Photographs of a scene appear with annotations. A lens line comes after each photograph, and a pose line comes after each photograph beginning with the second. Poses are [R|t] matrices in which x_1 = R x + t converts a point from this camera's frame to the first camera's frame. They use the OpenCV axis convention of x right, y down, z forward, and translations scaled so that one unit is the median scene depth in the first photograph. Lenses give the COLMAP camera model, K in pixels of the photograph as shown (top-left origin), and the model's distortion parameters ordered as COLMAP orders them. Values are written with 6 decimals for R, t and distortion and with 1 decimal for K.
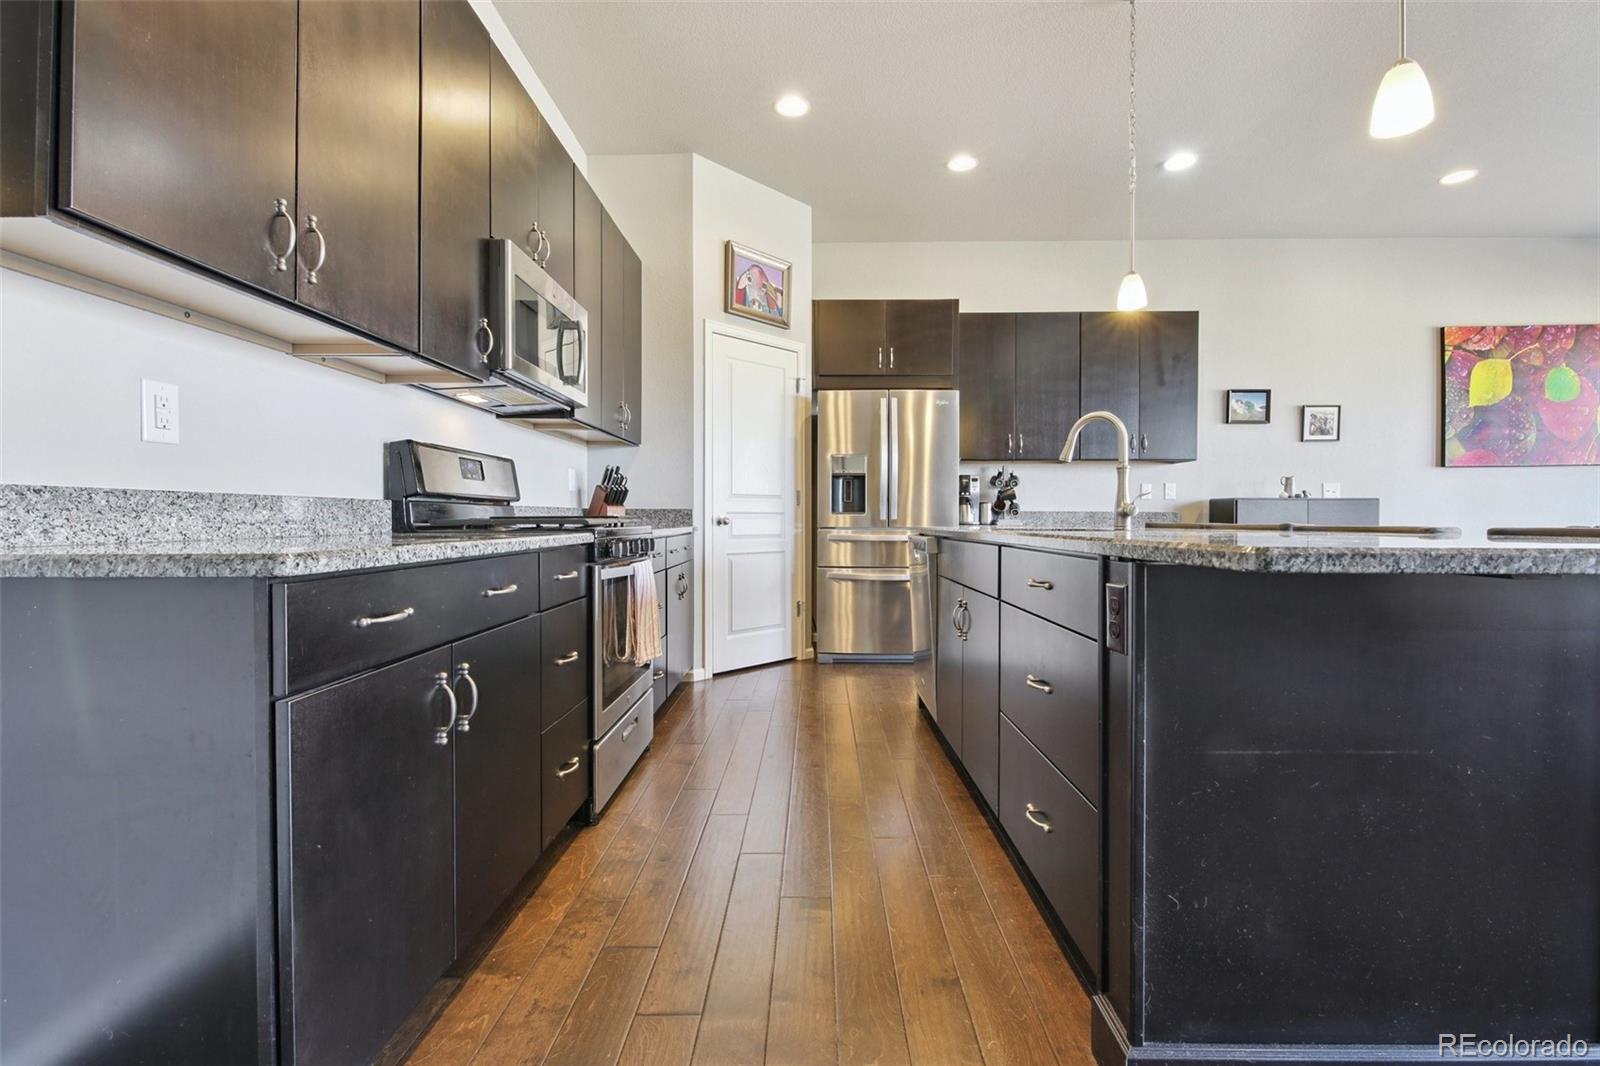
lens RADIAL K [[702.7, 0, 803.9], [0, 702.7, 519.6], [0, 0, 1]] dist [0.011913, -0.009465]
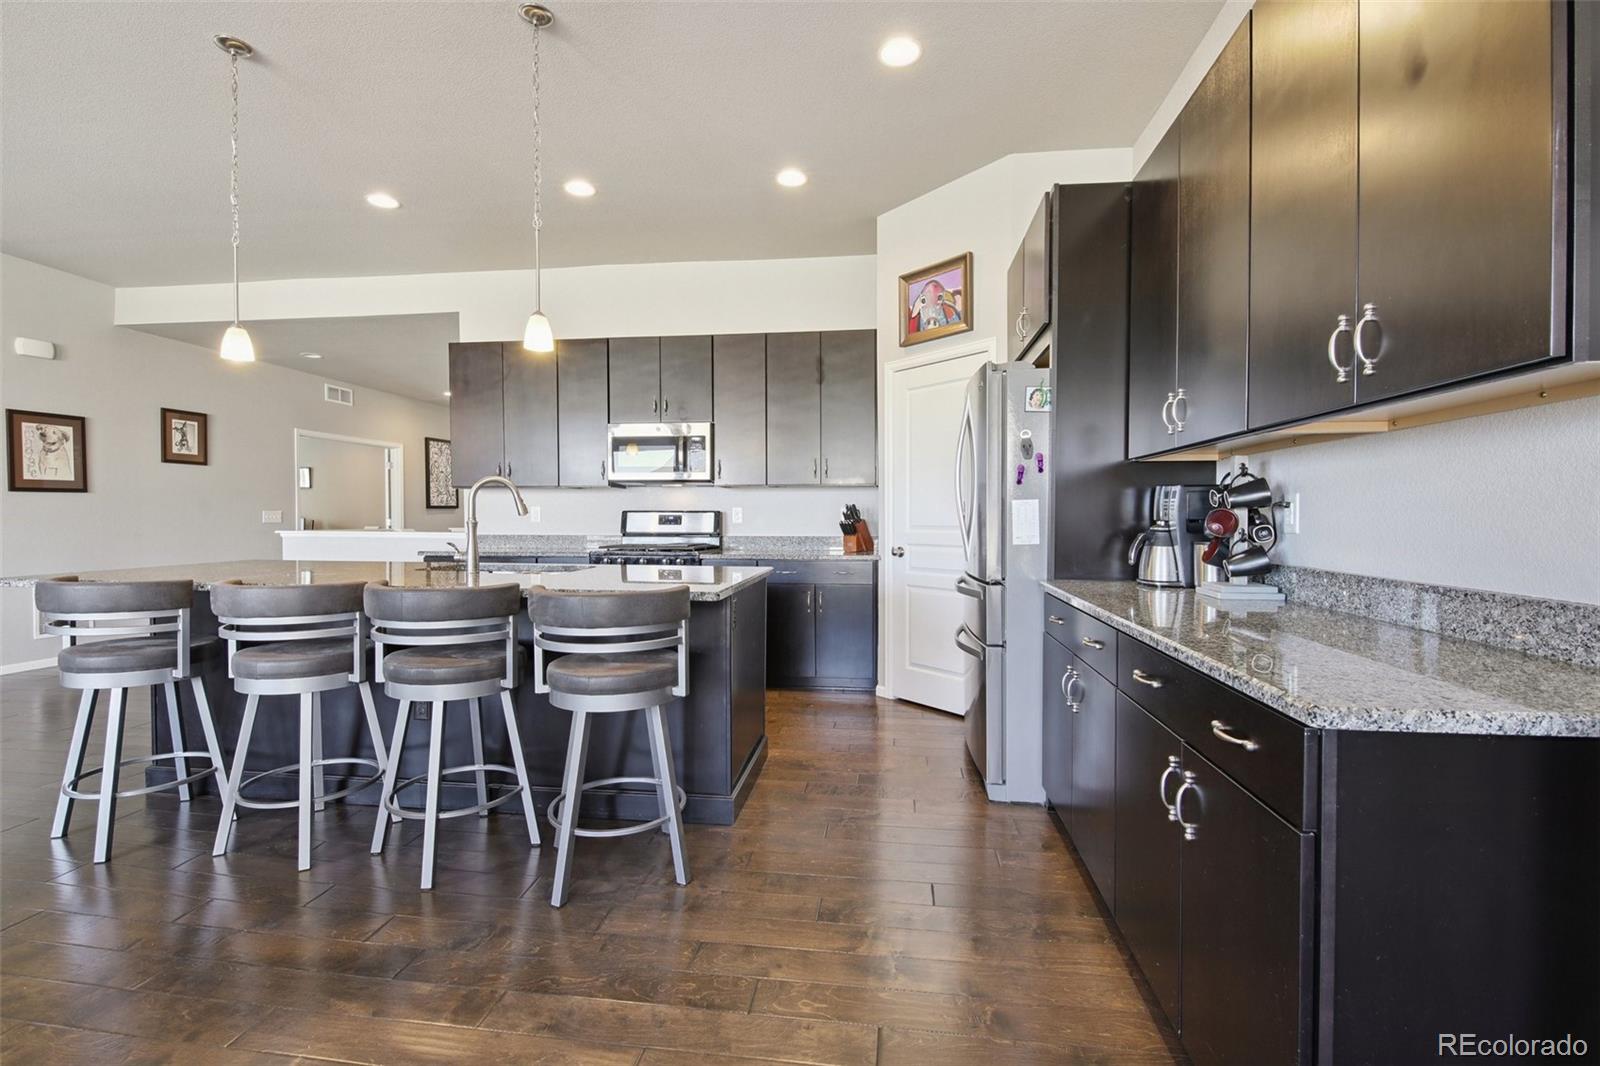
lens RADIAL K [[702.7, 0, 809.0], [0, 702.7, 530.0], [0, 0, 1]] dist [0.011913, -0.009465]
pose [[-0.107314, 0.017370, -0.994073, 0.755990], [-0.002685, 0.999839, 0.017761, -0.039497], [0.994222, 0.004575, -0.107250, 0.801971]]
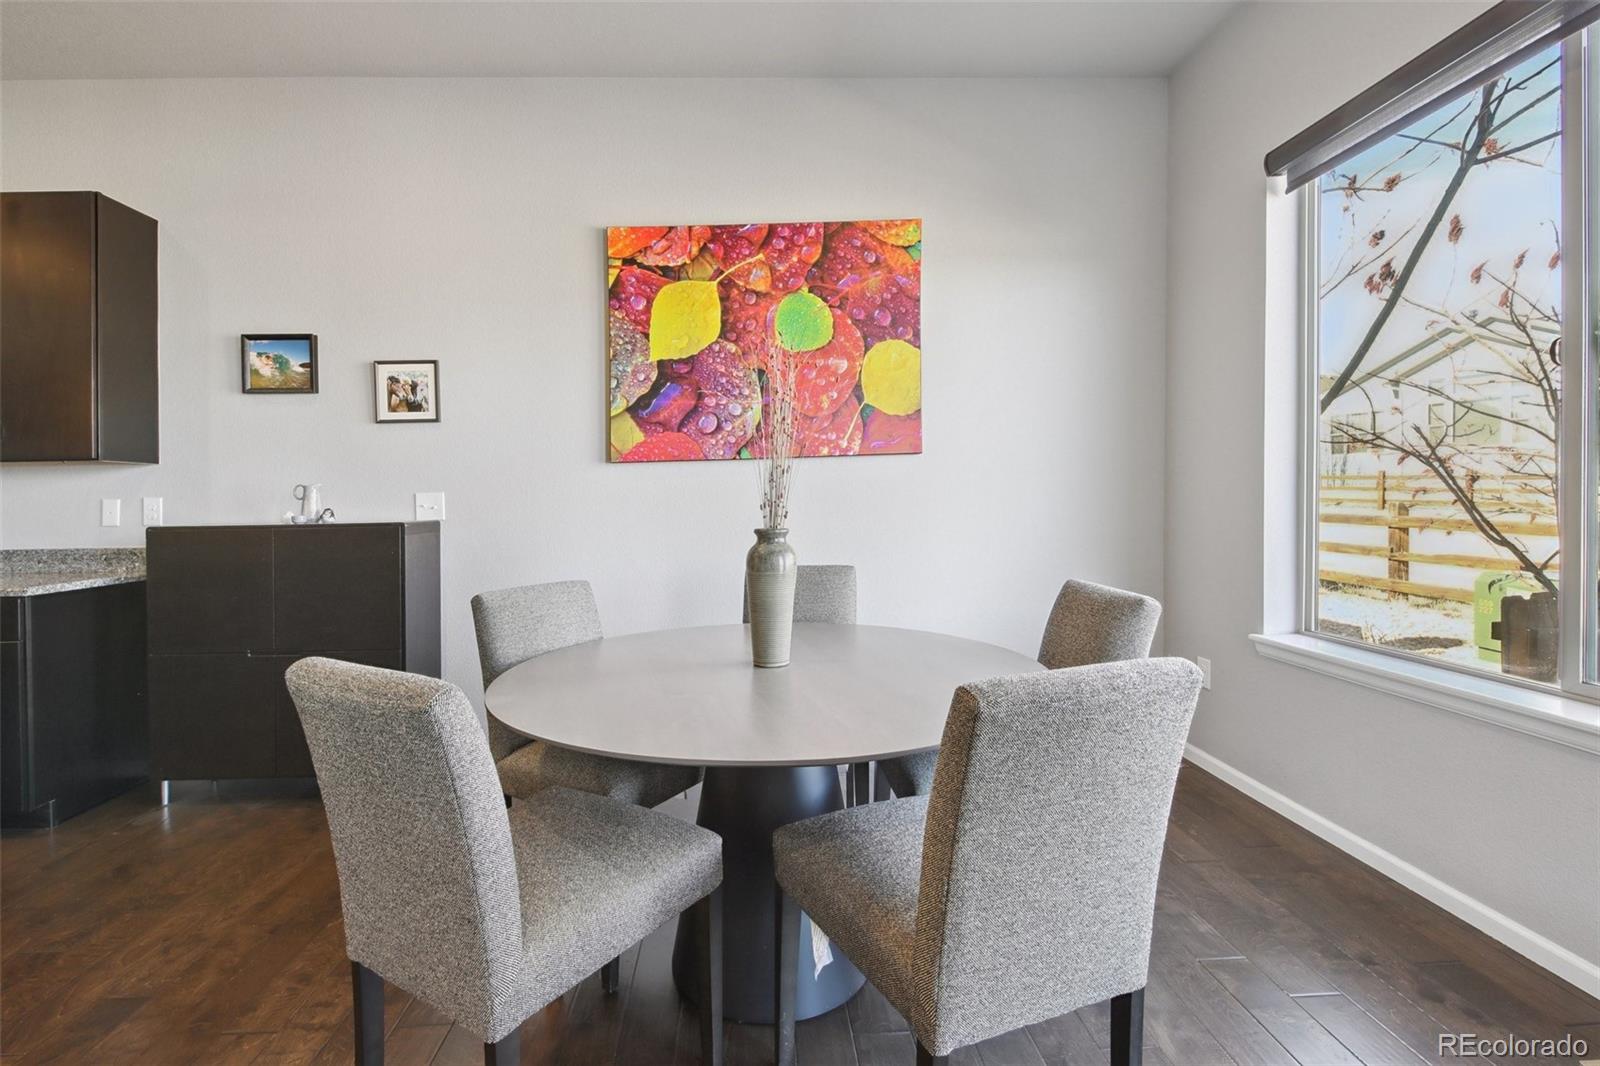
lens RADIAL K [[702.7, 0, 782.7], [0, 702.7, 509.7], [0, 0, 1]] dist [0.011913, -0.009465]
pose [[0.998190, -0.019363, 0.056943, 1.040336], [0.018950, 0.999790, 0.007787, -0.037704], [-0.057082, -0.006694, 0.998347, 0.405852]]
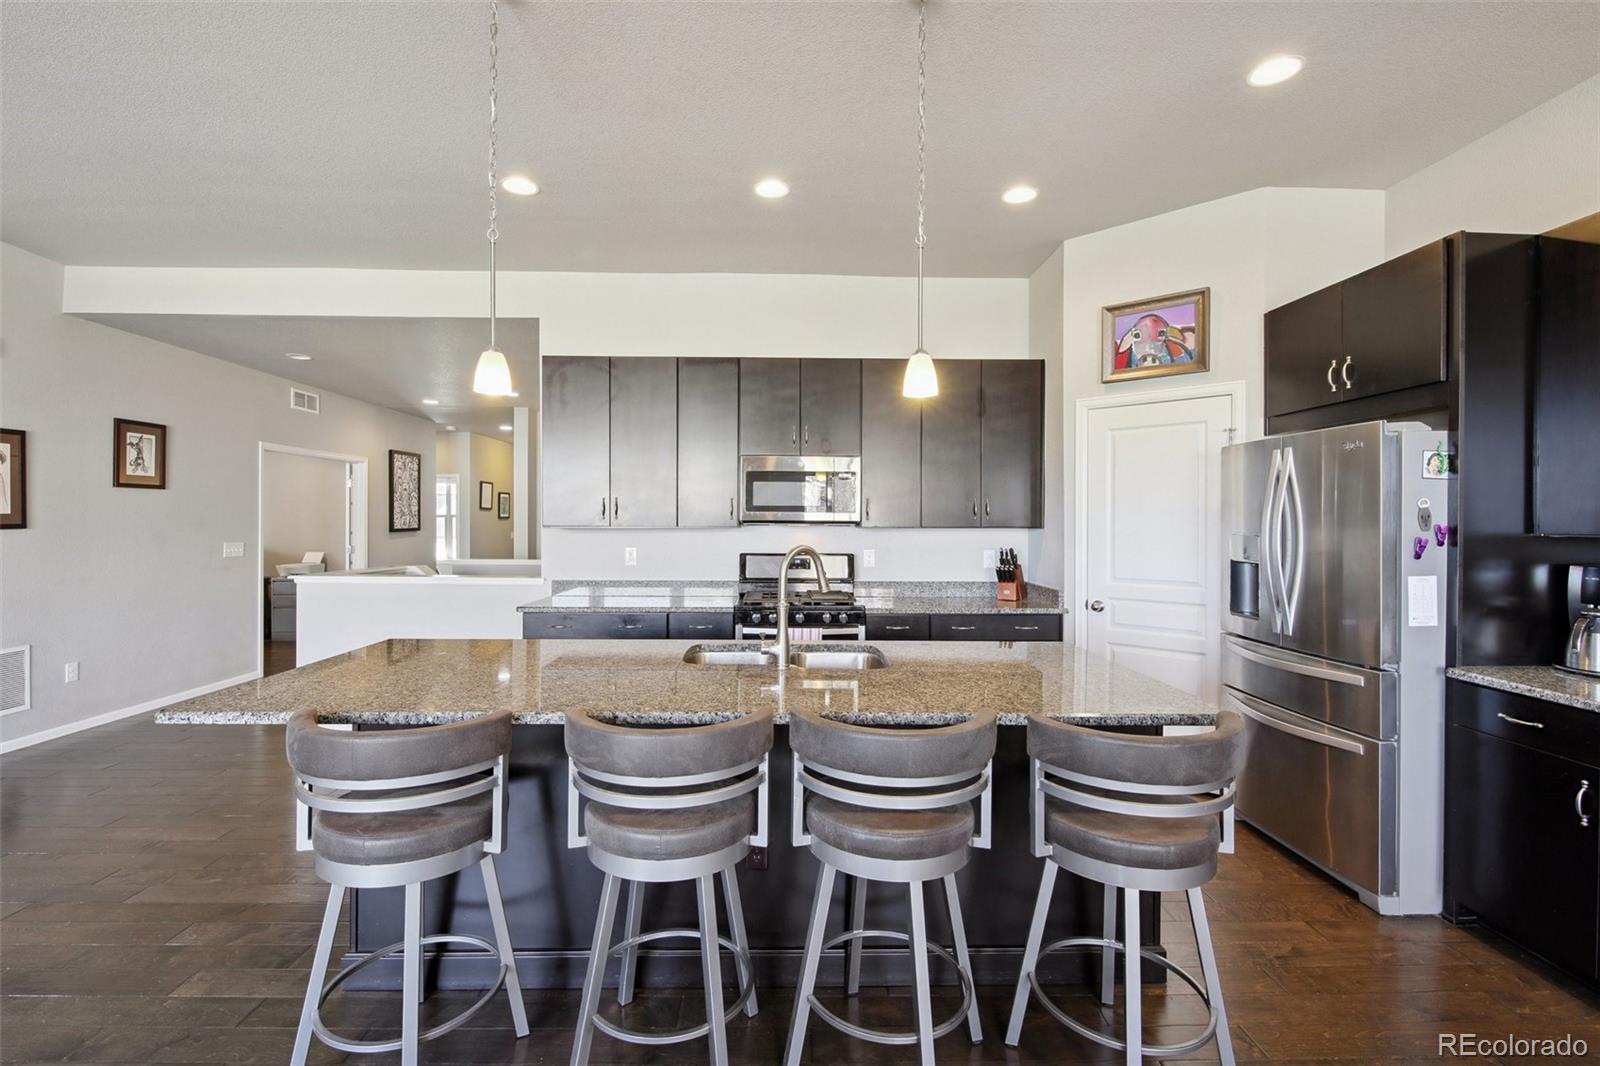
lens RADIAL K [[702.7, 0, 794.6], [0, 702.7, 525.2], [0, 0, 1]] dist [0.011913, -0.009465]
pose [[0.040250, 0.003585, -0.999183, 0.666368], [-0.006278, 0.999975, 0.003335, -0.087904], [0.999170, 0.006139, 0.040271, 0.454114]]
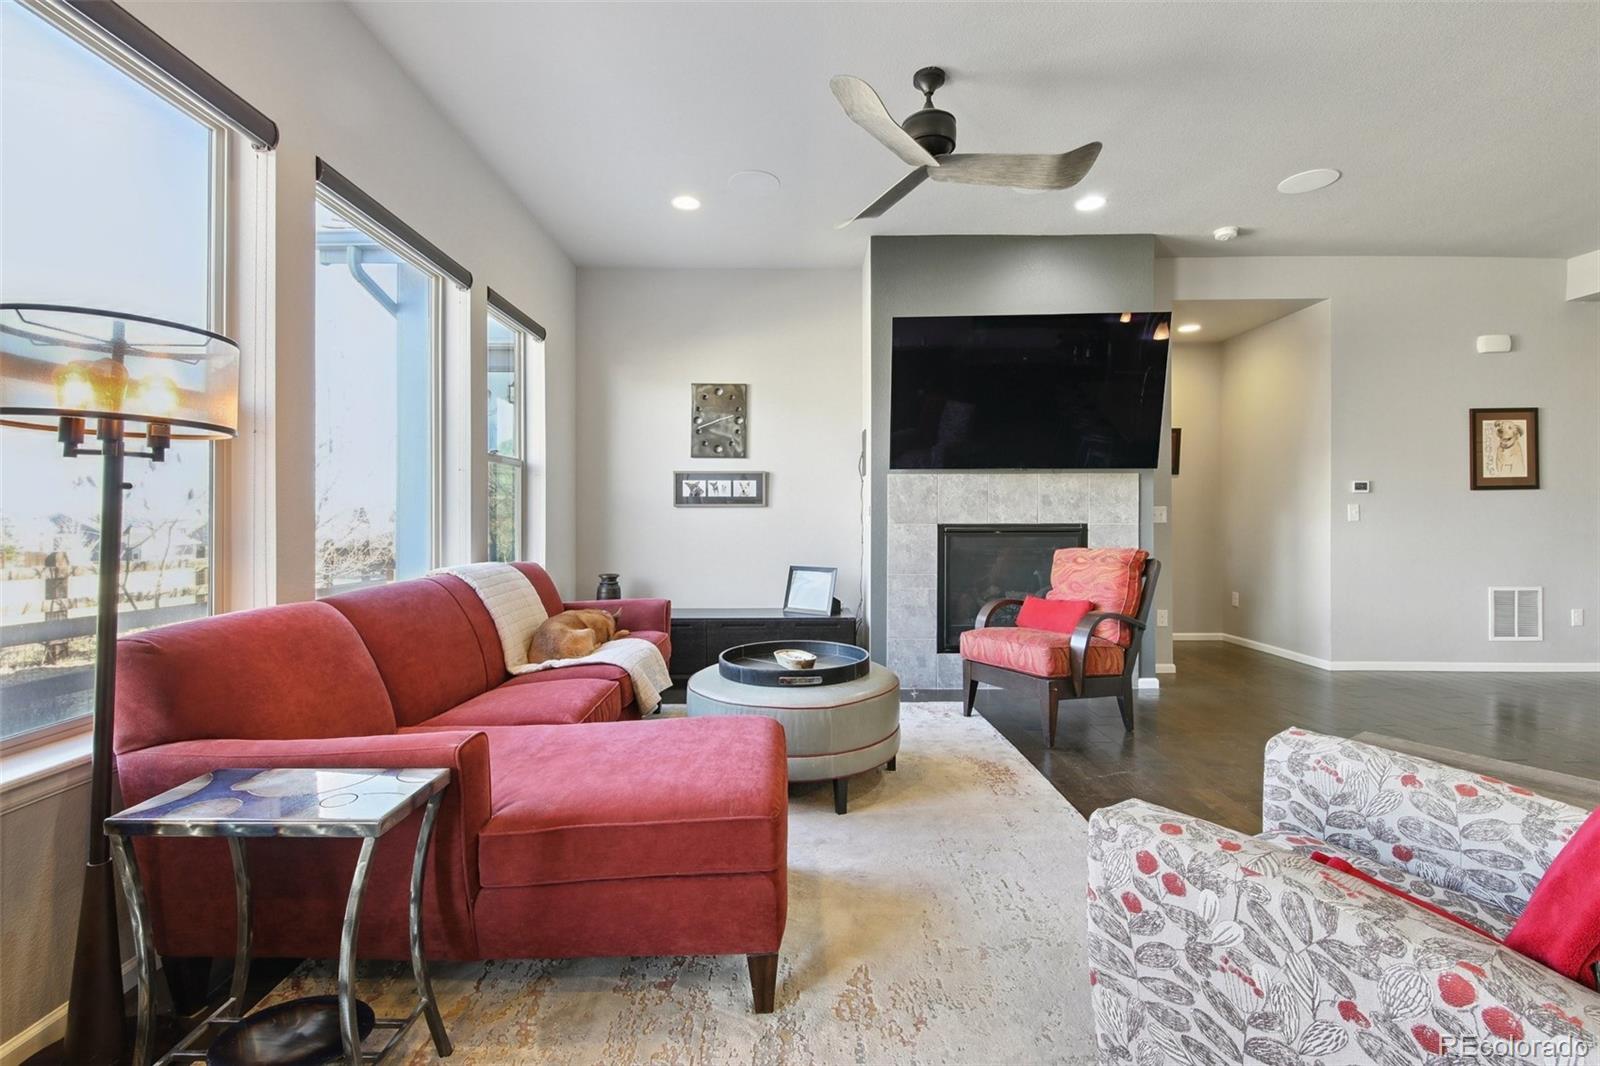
lens RADIAL K [[702.7, 0, 789.6], [0, 702.7, 514.8], [0, 0, 1]] dist [0.011913, -0.009465]
pose [[-0.999783, -0.001152, -0.020783, 0.884048], [-0.001197, 0.999997, 0.002146, -0.039251], [0.020781, 0.002170, -0.999782, 0.554838]]
